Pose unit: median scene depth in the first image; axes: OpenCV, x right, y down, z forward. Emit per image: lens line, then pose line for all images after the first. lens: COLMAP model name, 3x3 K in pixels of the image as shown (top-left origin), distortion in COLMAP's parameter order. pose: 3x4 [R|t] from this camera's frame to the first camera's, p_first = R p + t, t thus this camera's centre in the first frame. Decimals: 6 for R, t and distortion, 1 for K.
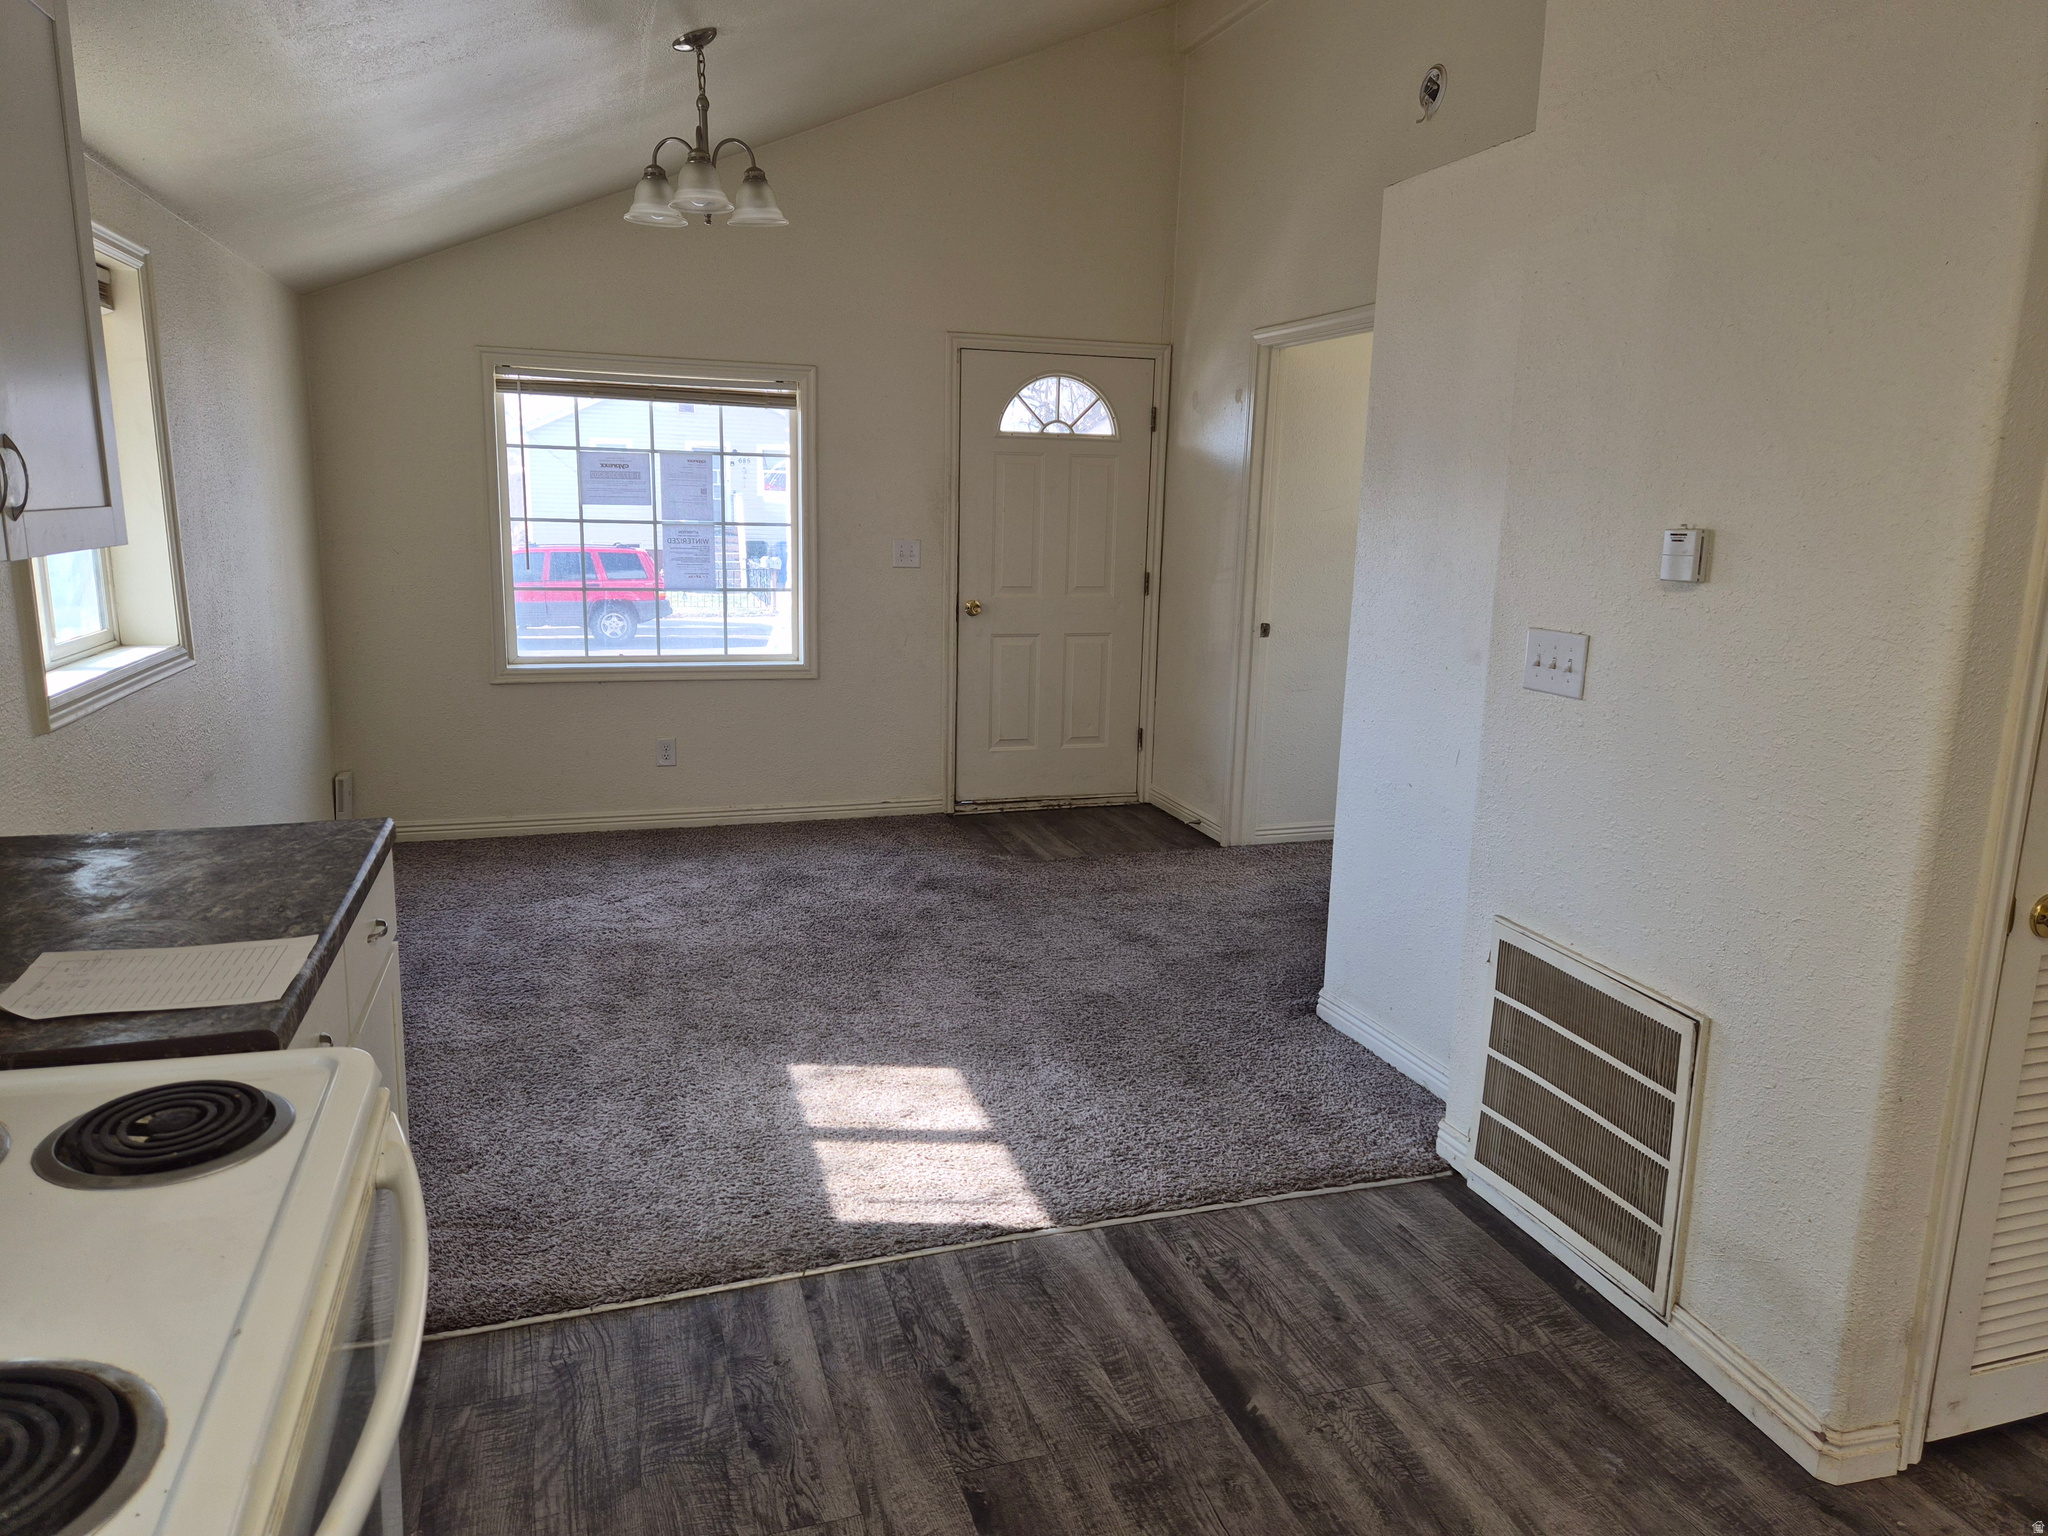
lens RADIAL K [[1387.9, 0, 1033.7], [0, 1387.9, 767.9], [0, 0, 1]] dist [0.007553, -0.000575]
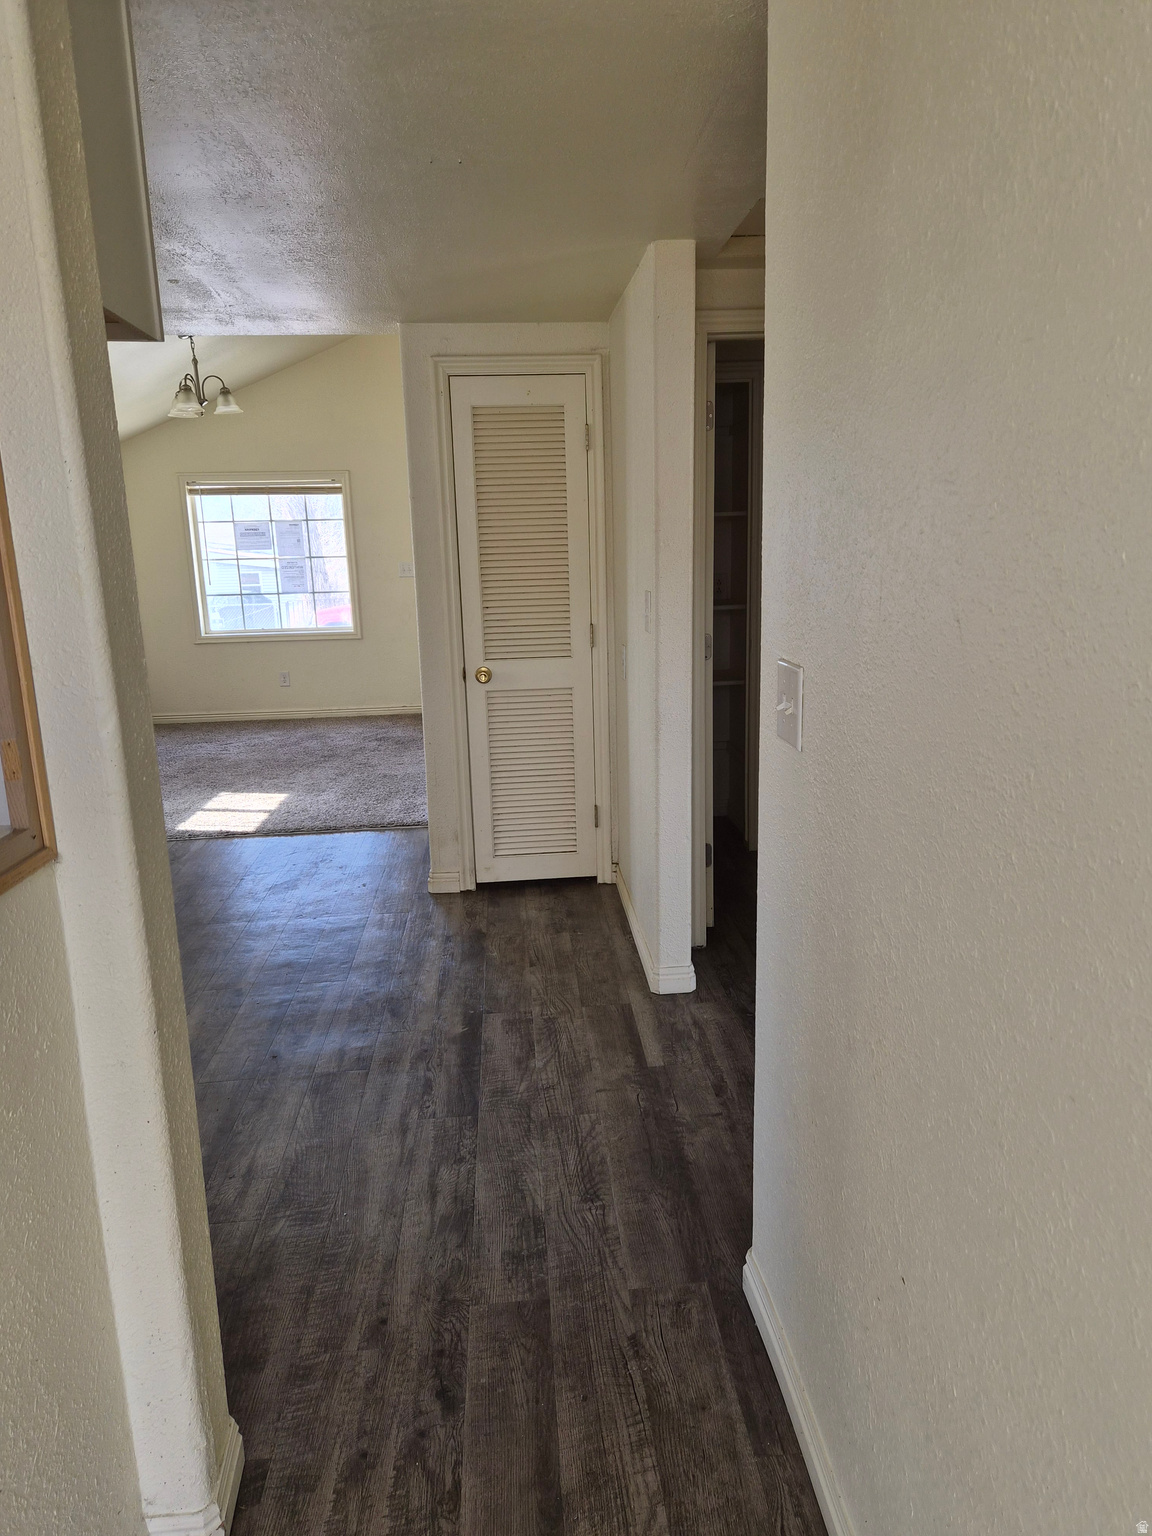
lens RADIAL K [[1041.0, 0, 570.6], [0, 1041.0, 769.8], [0, 0, 1]] dist [0.007553, -0.000575]
pose [[0.970997, 0.000605, -0.239091, 0.472721], [0.004334, 0.999788, 0.020132, 0.088736], [0.239052, -0.020584, 0.970788, -0.305740]]
